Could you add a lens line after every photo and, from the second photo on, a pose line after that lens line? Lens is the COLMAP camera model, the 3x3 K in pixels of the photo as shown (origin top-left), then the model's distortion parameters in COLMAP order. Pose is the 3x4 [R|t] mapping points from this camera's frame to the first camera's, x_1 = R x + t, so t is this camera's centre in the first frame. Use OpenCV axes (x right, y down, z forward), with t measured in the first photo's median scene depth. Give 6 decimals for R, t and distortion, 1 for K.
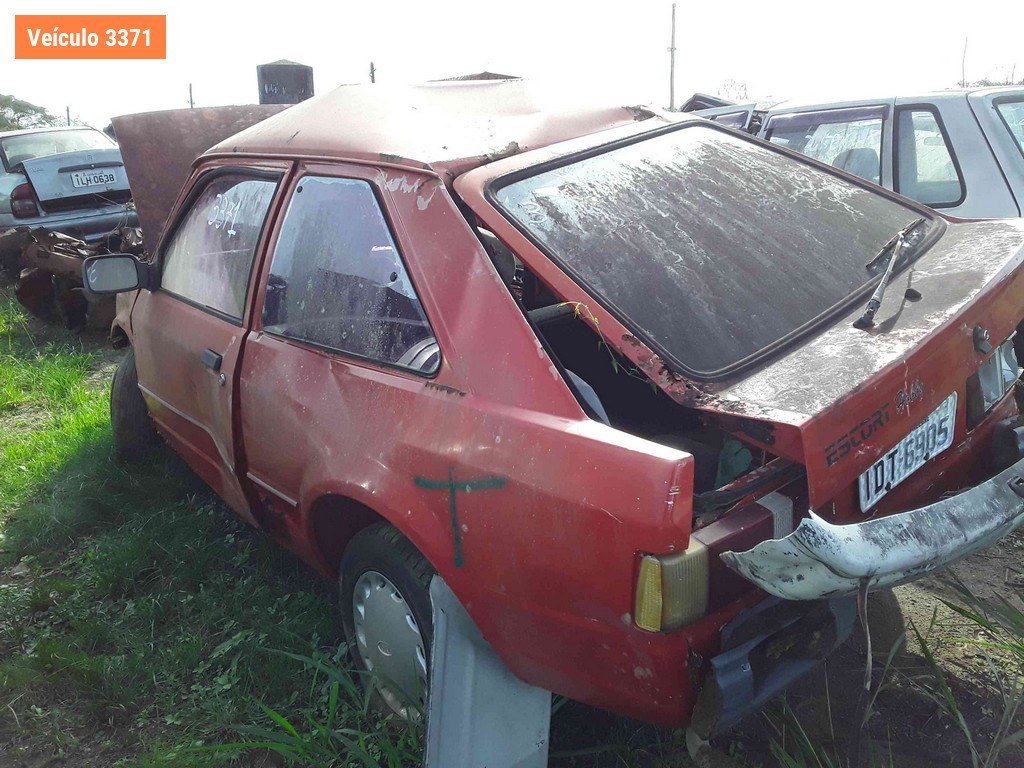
lens RADIAL K [[914.3, 0, 512.0], [0, 914.3, 384.0], [0, 0, 1]] dist [0.092857, -0.180942]
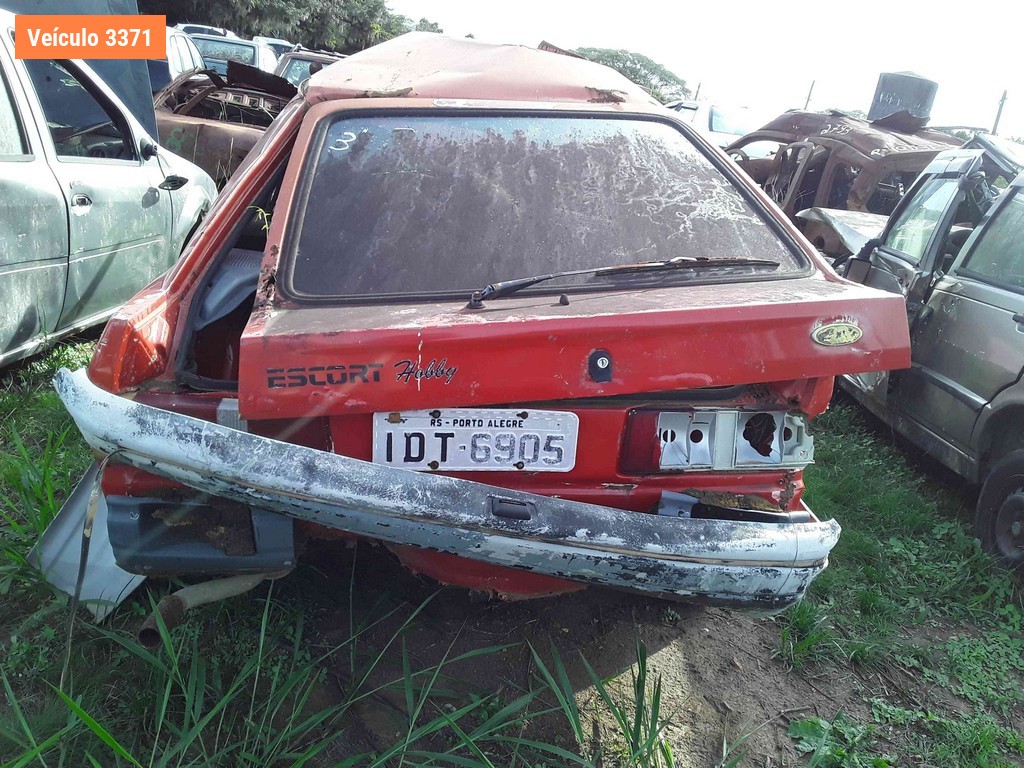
lens RADIAL K [[914.3, 0, 512.0], [0, 914.3, 384.0], [0, 0, 1]] dist [0.092857, -0.180942]
pose [[0.796179, 0.332722, -0.505367, 0.760518], [-0.331879, 0.938522, 0.095044, -0.075932], [0.505921, 0.092048, 0.857654, 0.150594]]
